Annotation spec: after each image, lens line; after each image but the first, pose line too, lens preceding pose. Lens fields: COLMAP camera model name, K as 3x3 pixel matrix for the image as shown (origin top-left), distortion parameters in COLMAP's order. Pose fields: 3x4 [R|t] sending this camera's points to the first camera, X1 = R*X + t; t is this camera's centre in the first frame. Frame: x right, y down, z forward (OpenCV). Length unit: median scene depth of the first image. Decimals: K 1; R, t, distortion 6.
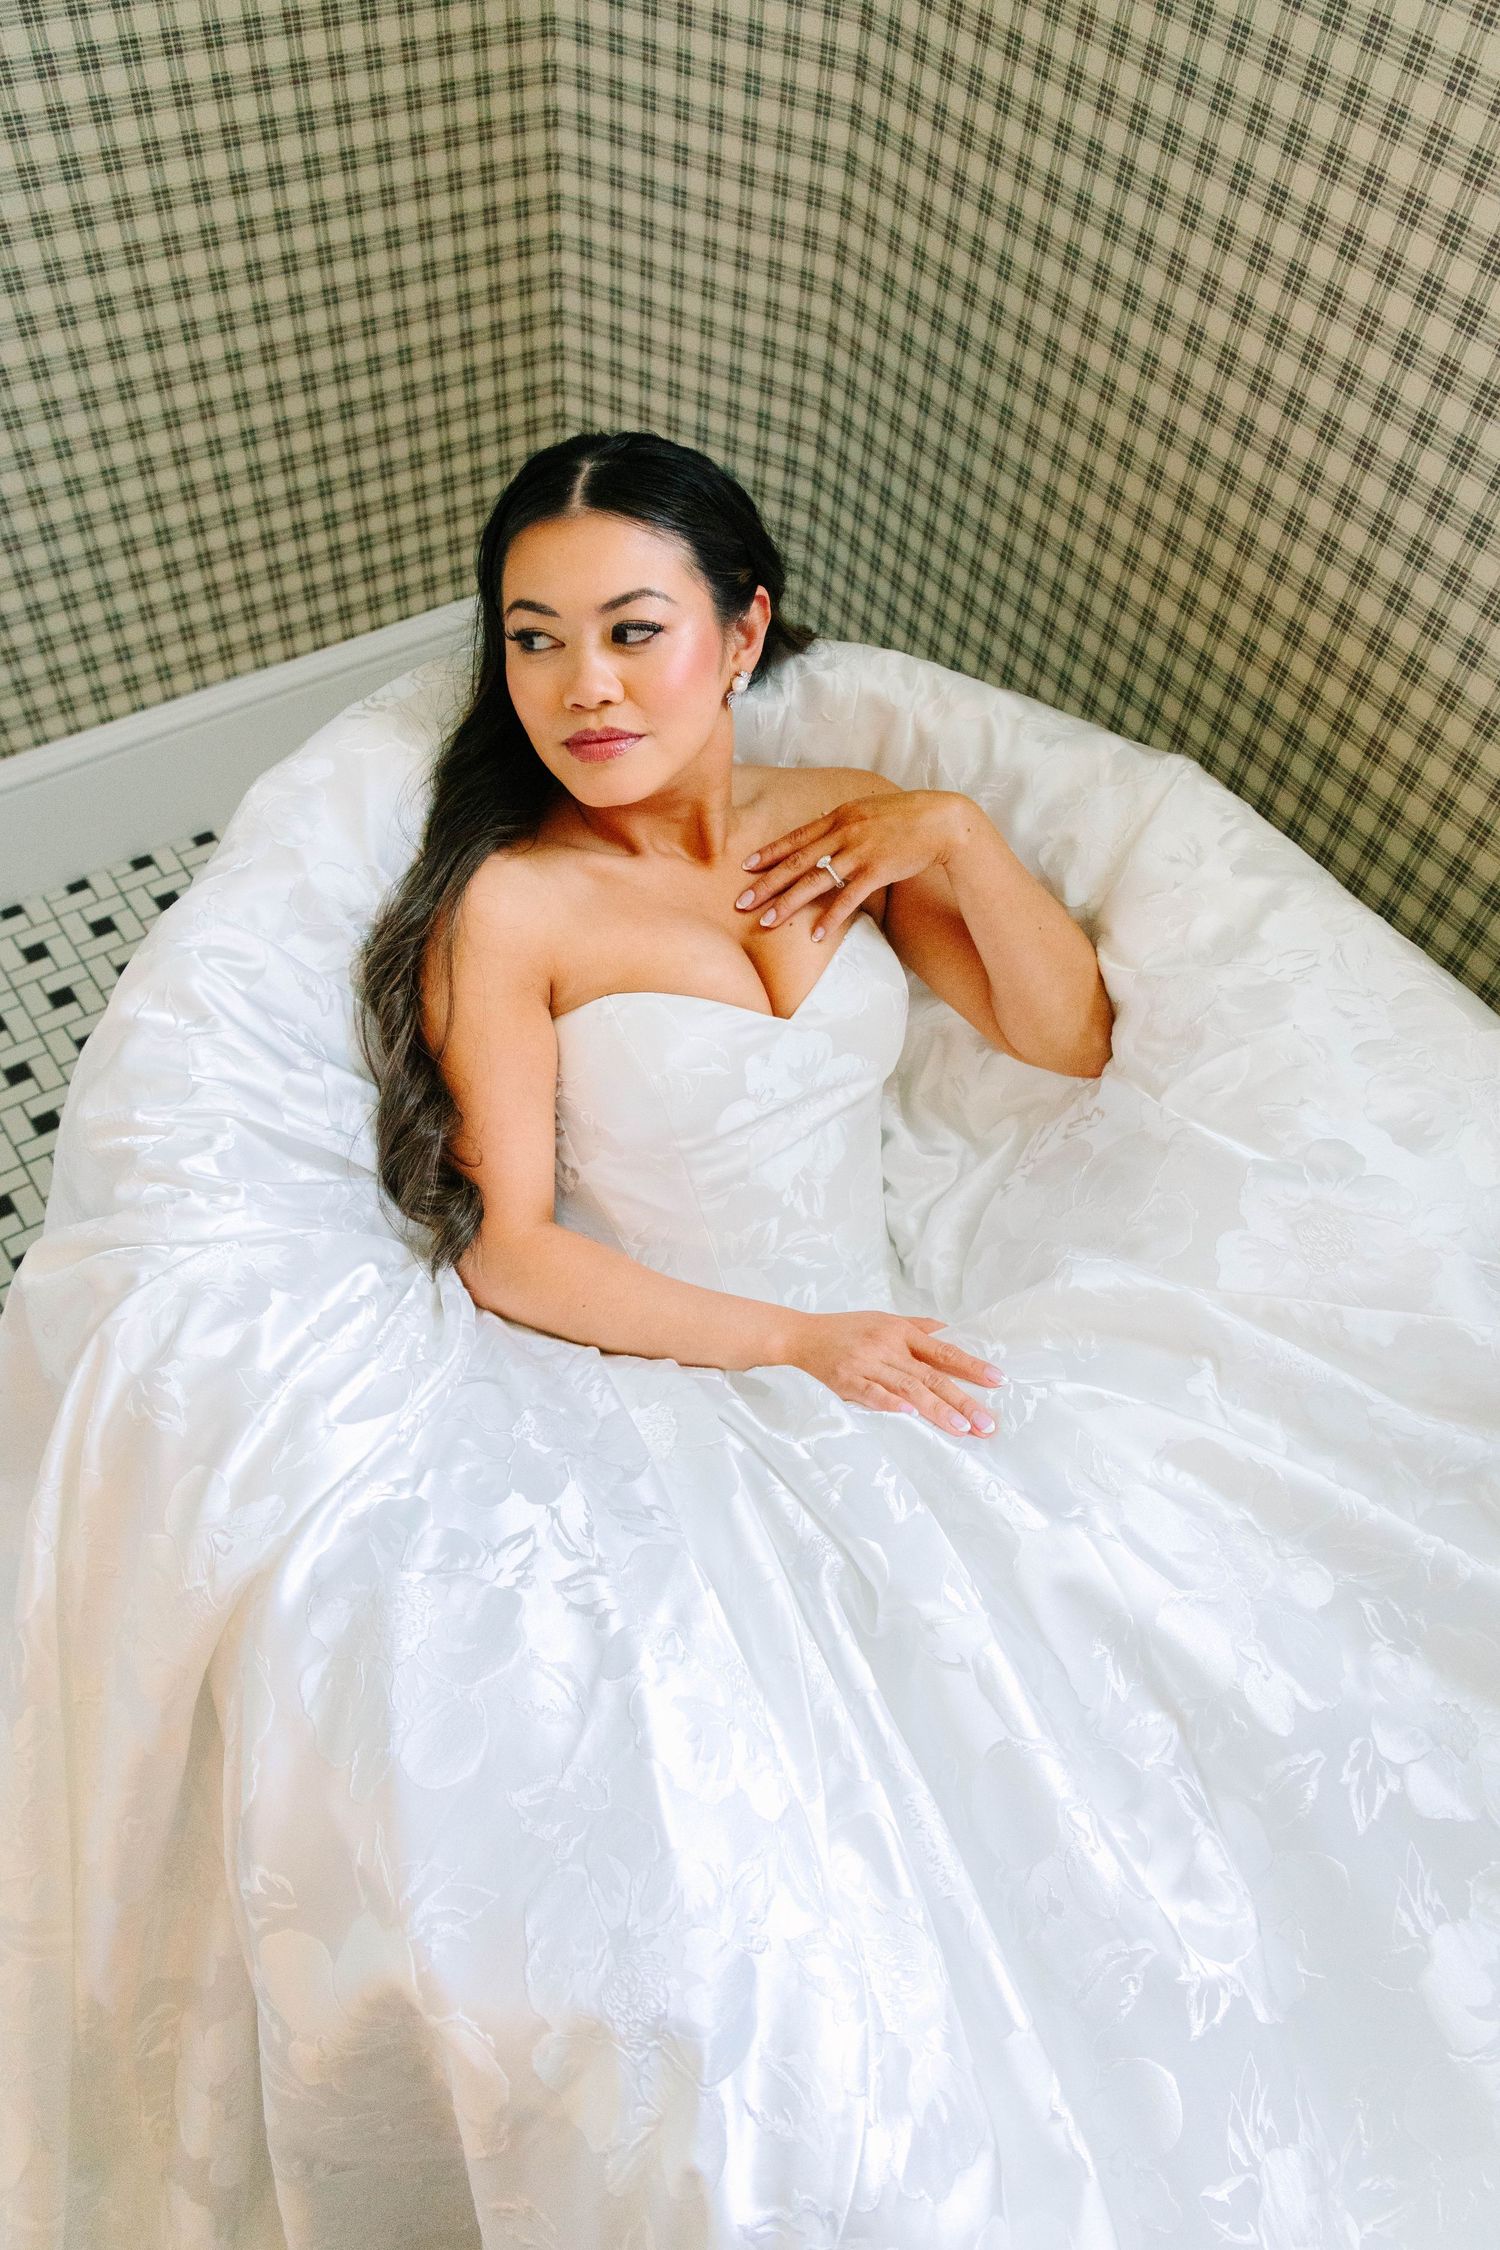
lens RADIAL K [[1649.9, 0, 762.7], [0, 1649.9, 1114.1], [0, 0, 1]] dist [0.012796, 0.002004]
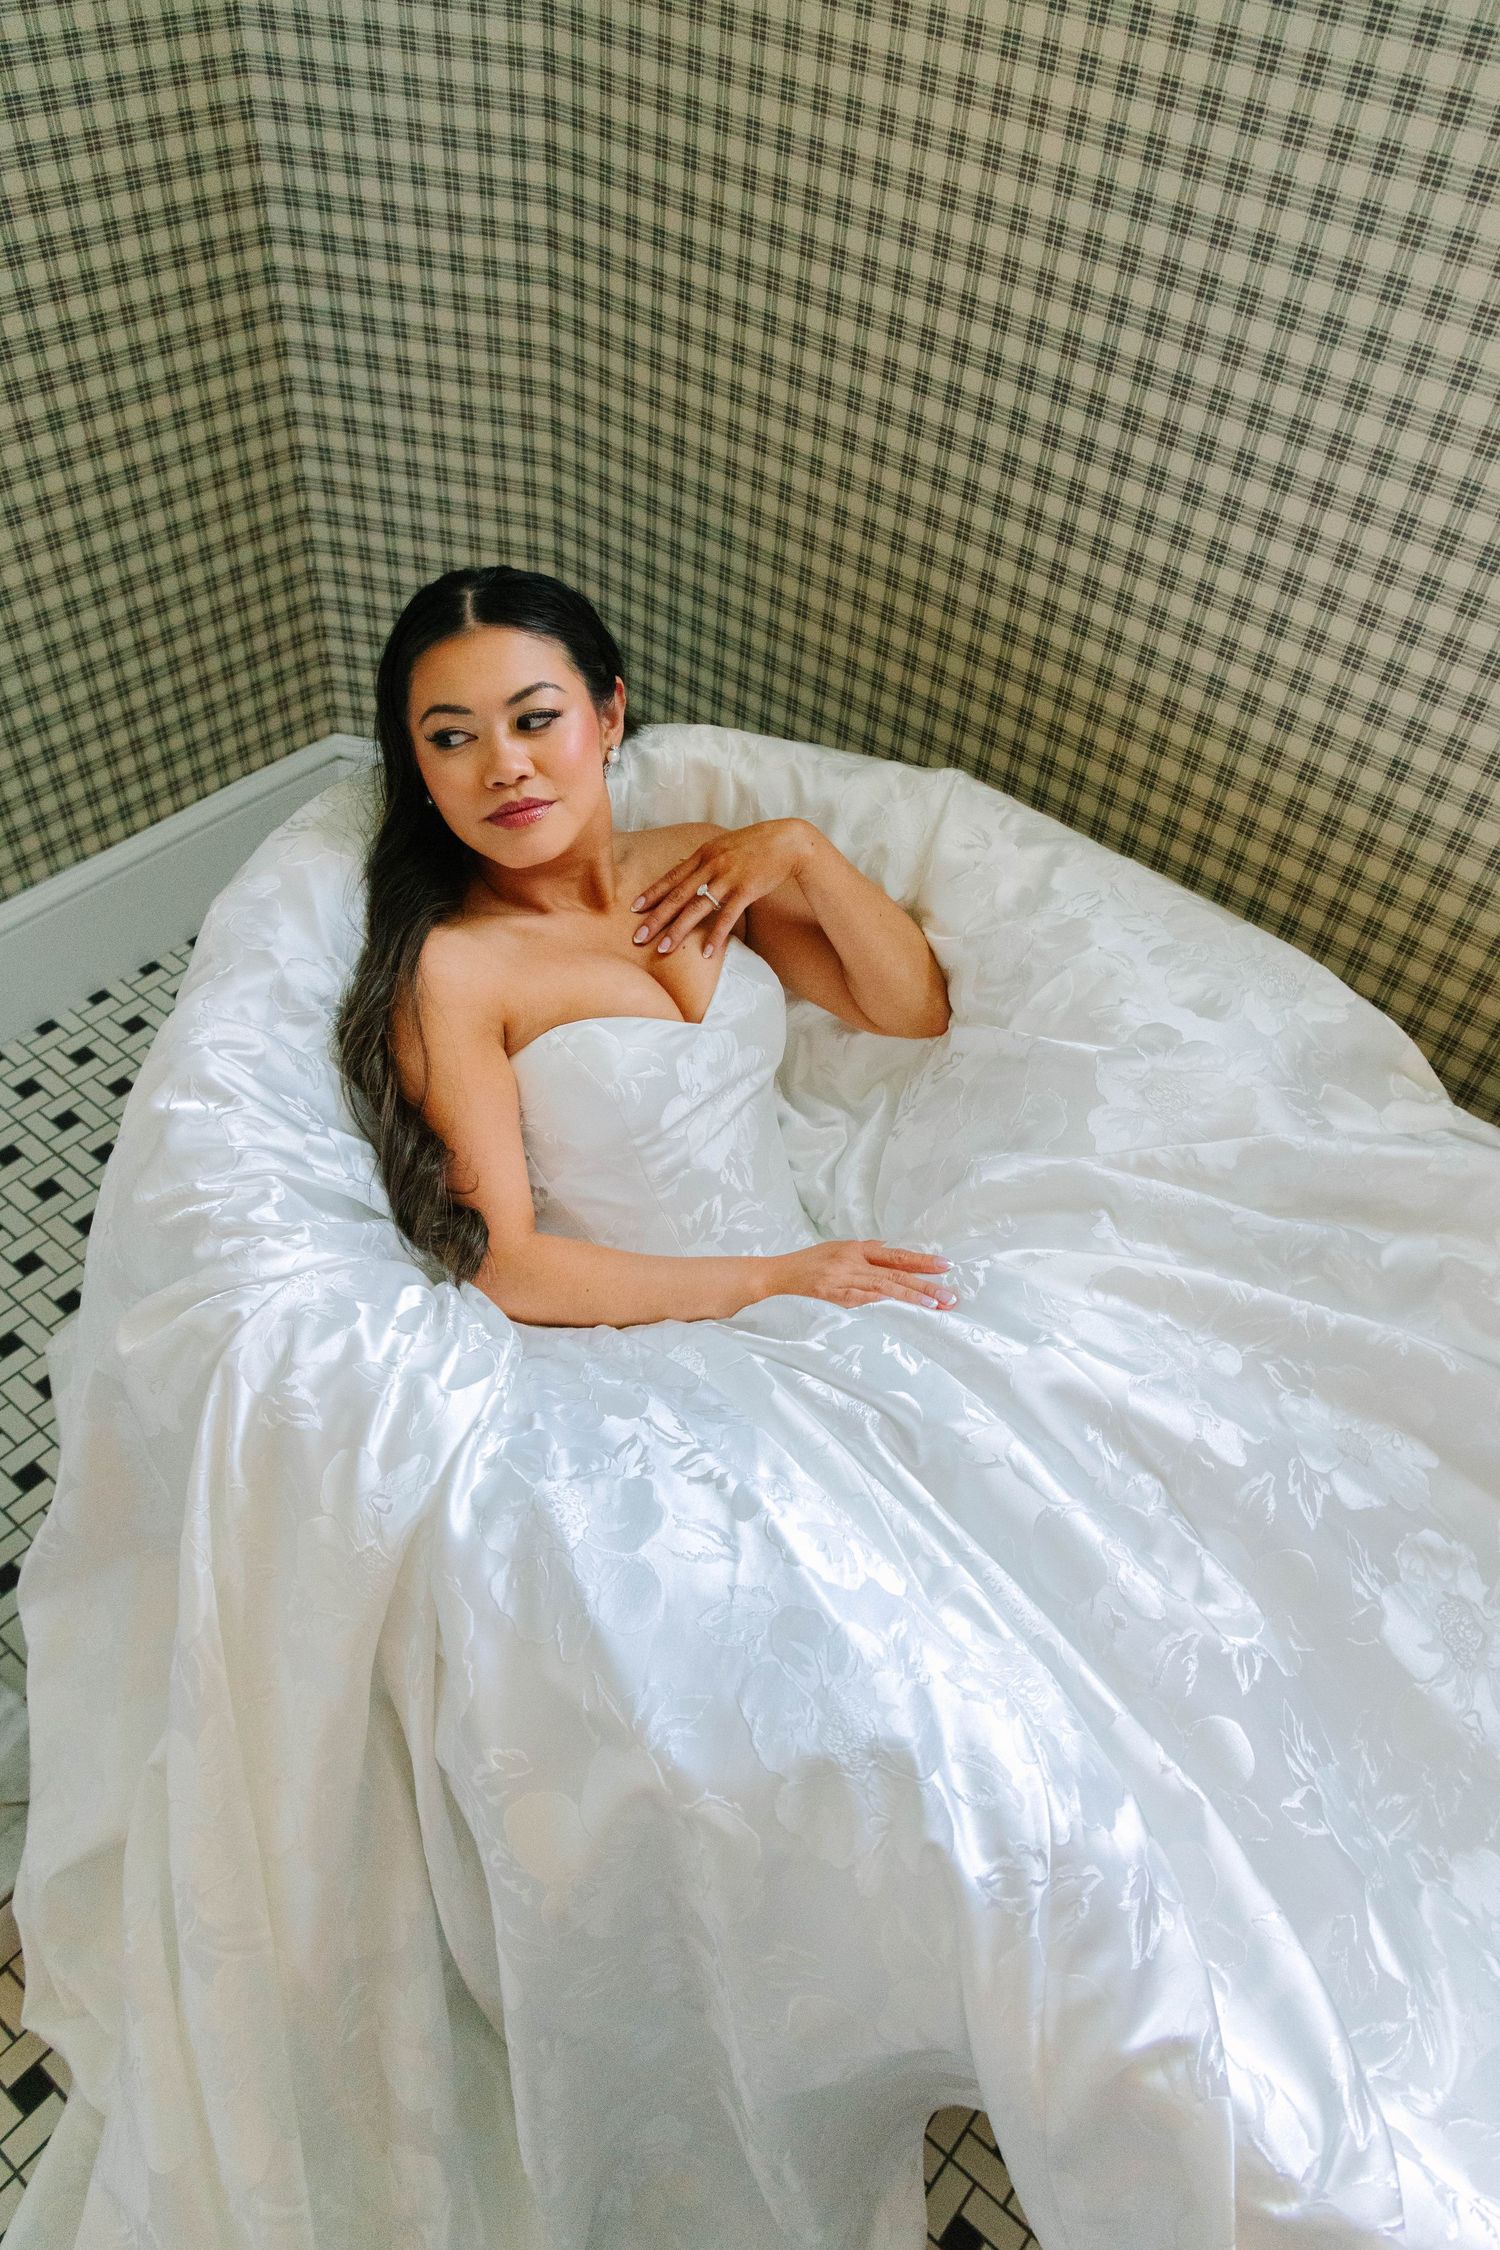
lens RADIAL K [[1609.8, 0, 750.0], [0, 1609.8, 1125.0], [0, 0, 1]] dist [0.000567, 0.008610]
pose [[0.962435, -0.196390, 0.187485, -0.194946], [0.212216, 0.974837, -0.068250, 0.107932], [-0.169364, 0.105473, 0.979893, -0.146825]]
